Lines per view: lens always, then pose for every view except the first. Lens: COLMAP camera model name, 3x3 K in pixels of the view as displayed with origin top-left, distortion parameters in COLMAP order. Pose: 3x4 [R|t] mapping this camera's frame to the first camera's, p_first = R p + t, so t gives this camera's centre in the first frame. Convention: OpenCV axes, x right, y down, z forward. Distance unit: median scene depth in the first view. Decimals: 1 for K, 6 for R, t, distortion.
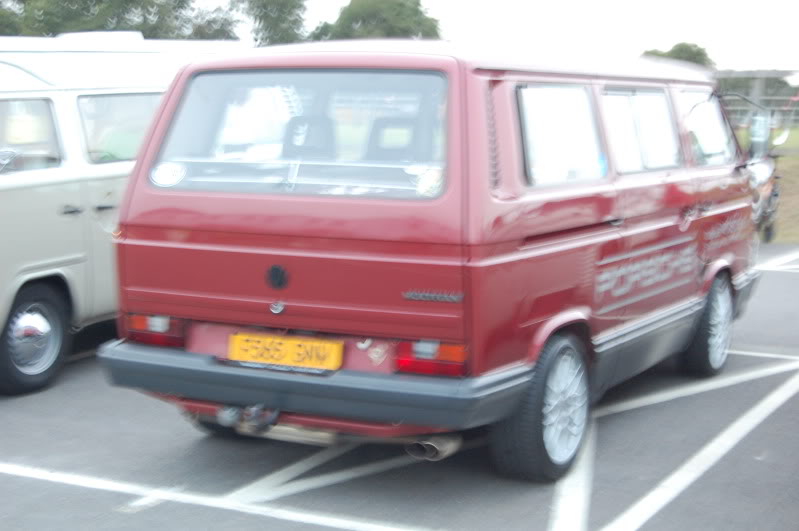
lens RADIAL K [[1411.6, 0, 399.7], [0, 1411.6, 265.4], [0, 0, 1]] dist [-0.055058, 0.000000]
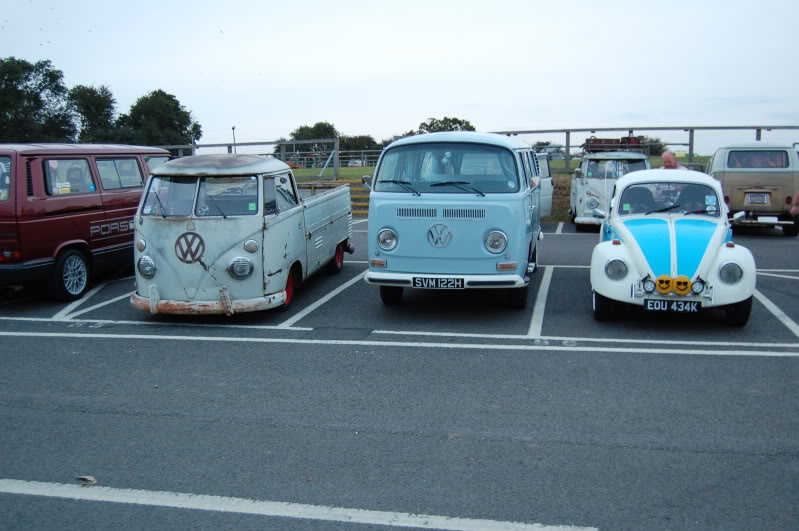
lens RADIAL K [[799.5, 0, 399.1], [0, 799.5, 265.8], [0, 0, 1]] dist [-0.007156, 0.000000]
pose [[0.972945, -0.061645, 0.222660, 0.385872], [0.055981, 0.997930, 0.031667, 0.068758], [-0.224151, -0.018346, 0.974382, -0.675999]]
